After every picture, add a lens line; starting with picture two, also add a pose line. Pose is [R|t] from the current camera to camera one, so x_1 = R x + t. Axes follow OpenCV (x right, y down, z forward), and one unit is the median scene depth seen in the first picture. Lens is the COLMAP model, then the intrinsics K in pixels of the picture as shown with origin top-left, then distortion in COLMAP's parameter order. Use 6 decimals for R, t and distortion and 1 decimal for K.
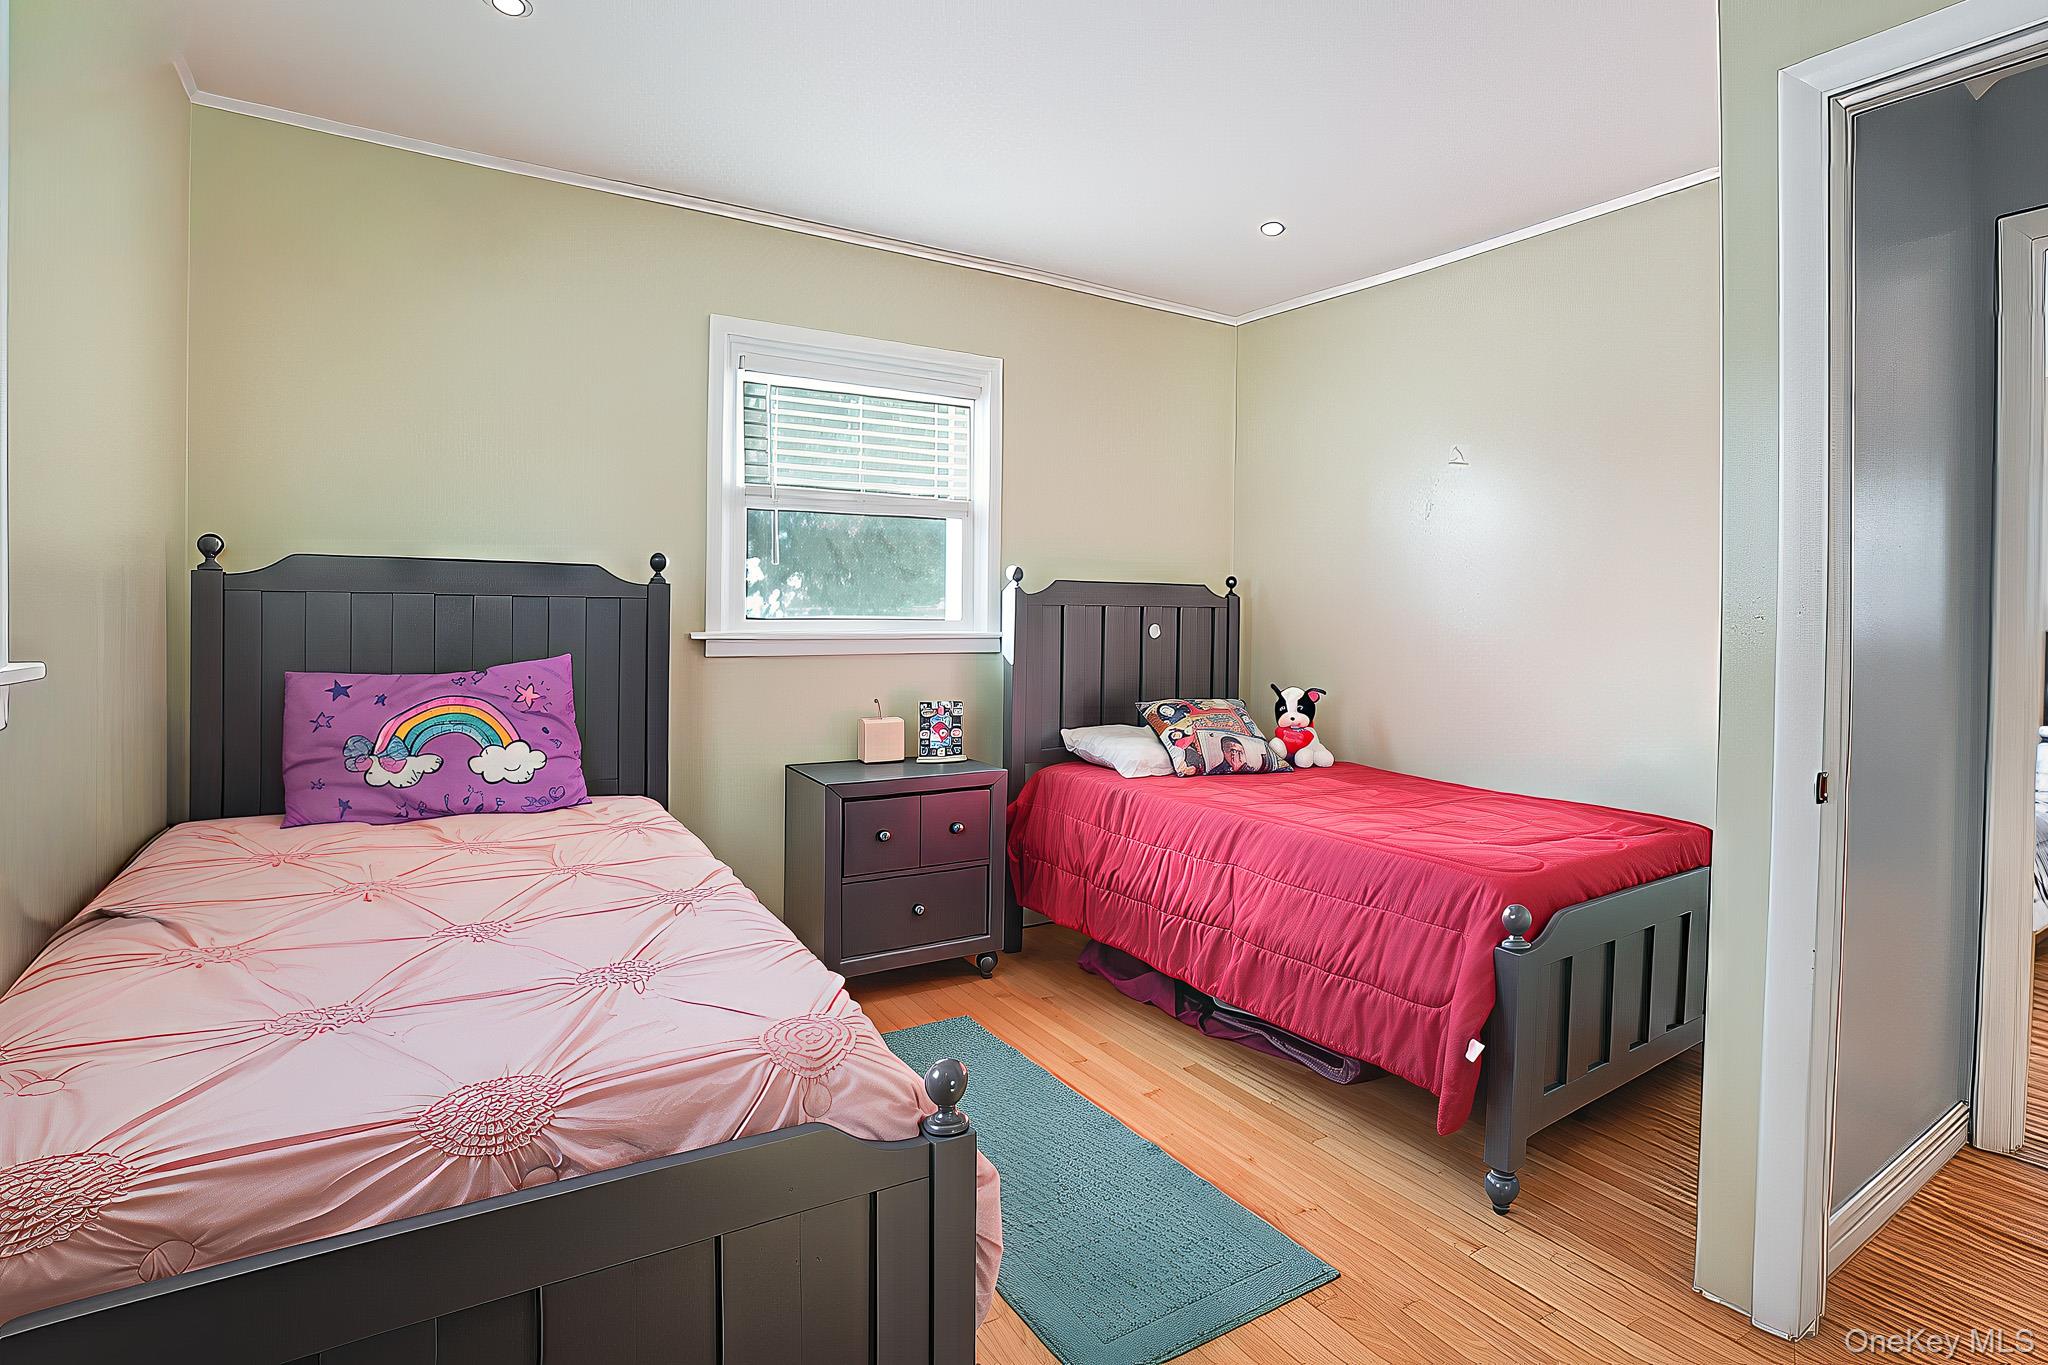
lens RADIAL K [[1024.0, 0, 1080.4], [0, 1024.0, 682.6], [0, 0, 1]] dist [-0.015153, 0.000481]
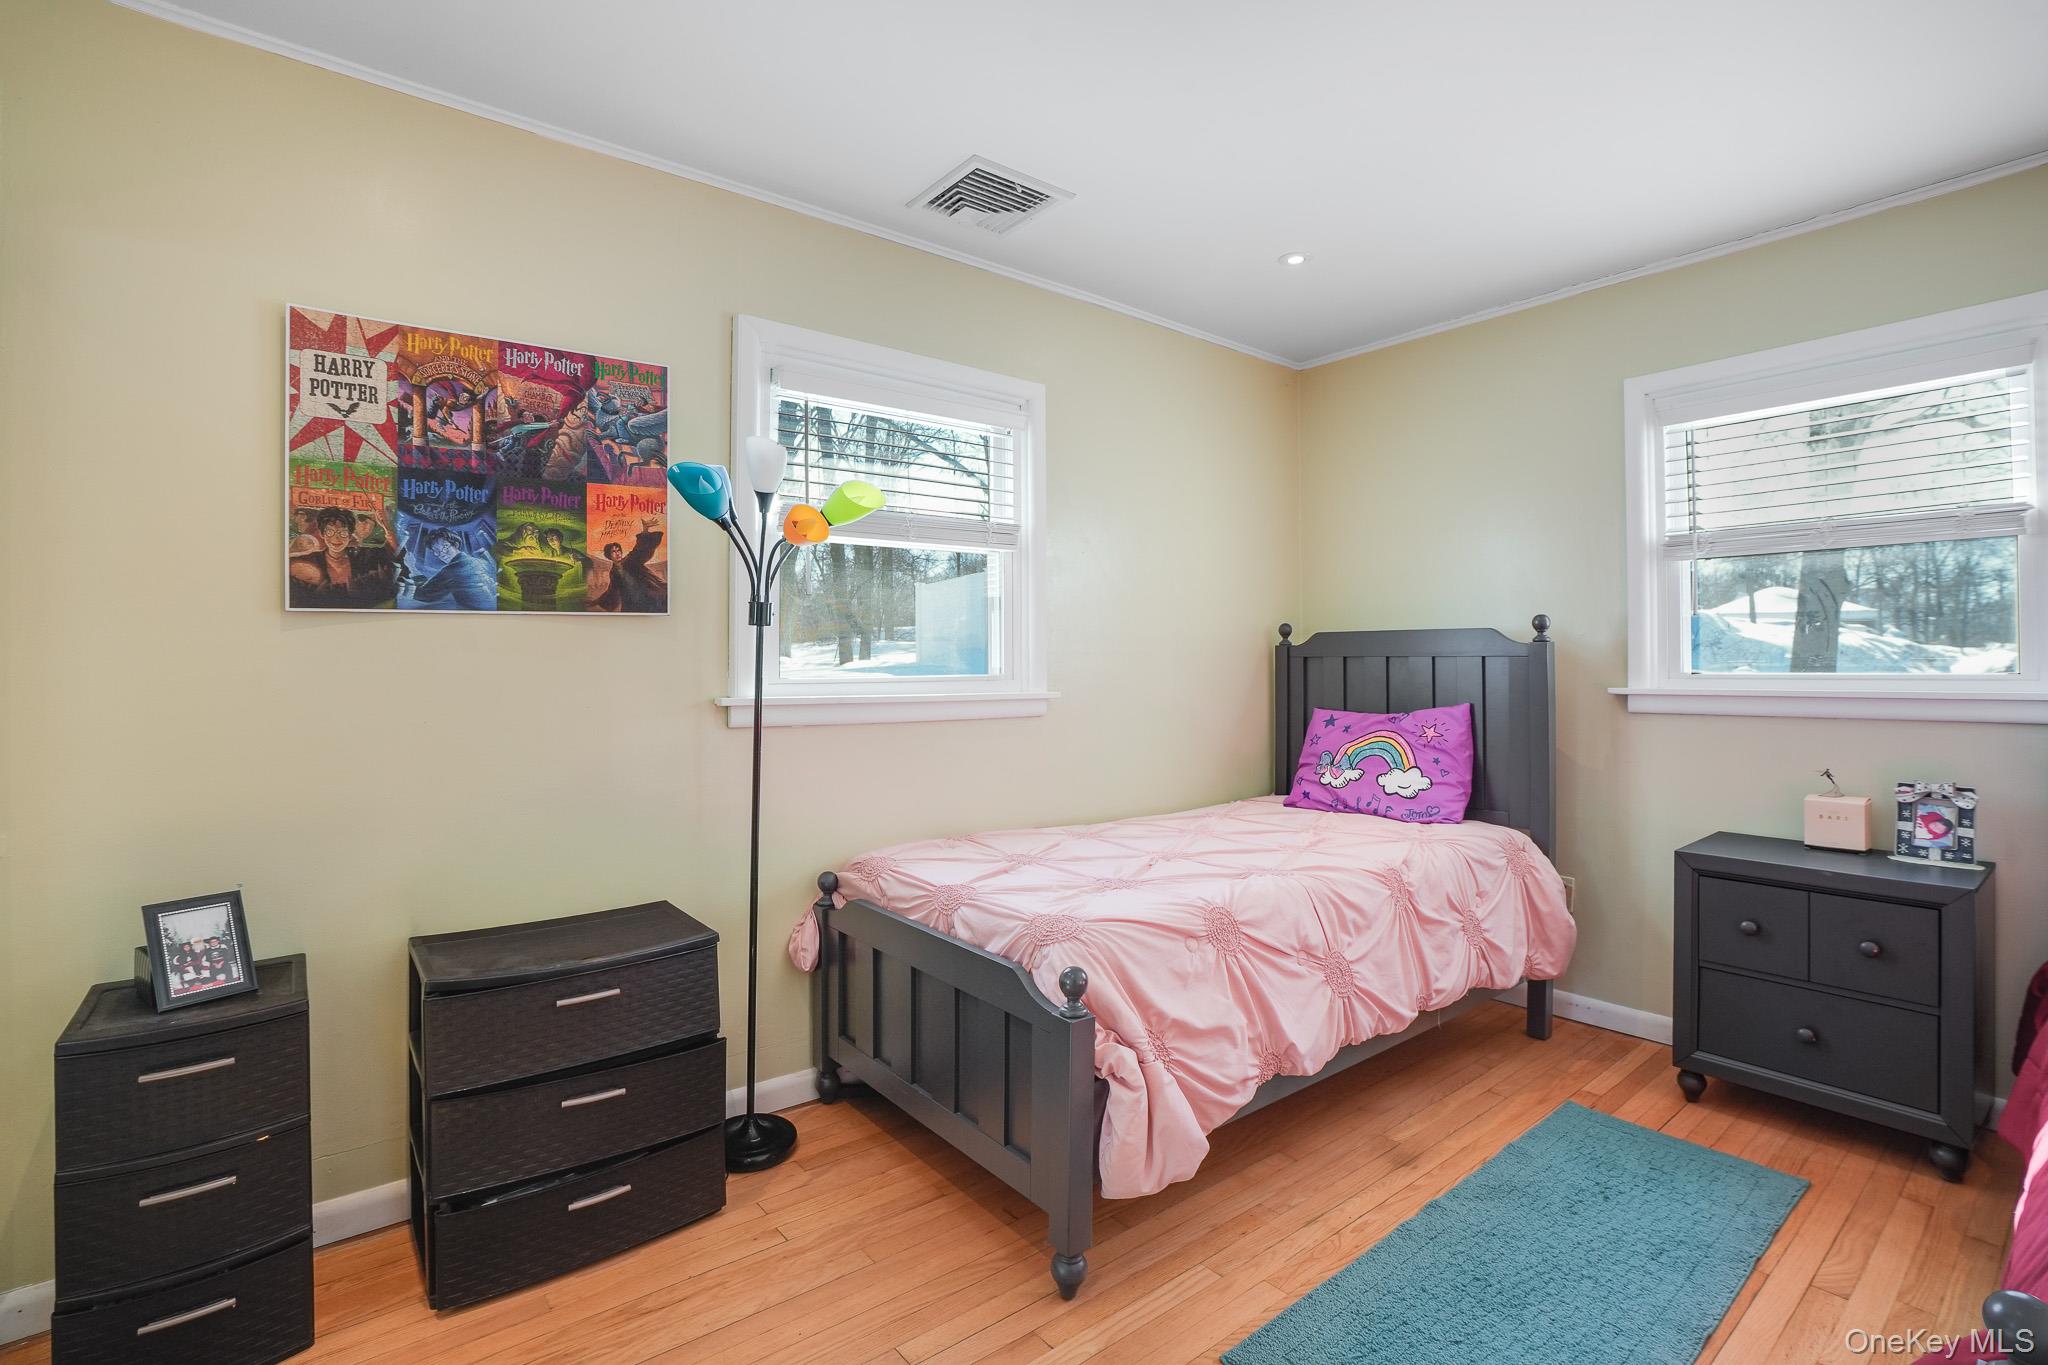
lens RADIAL K [[950.3, 0, 1025.3], [0, 950.3, 668.9], [0, 0, 1]] dist [-0.077890, 0.031269]
pose [[0.122259, -0.008544, -0.992461, 0.579981], [-0.064998, 0.997747, -0.016597, -0.015844], [0.990368, 0.066537, 0.121428, 0.349730]]
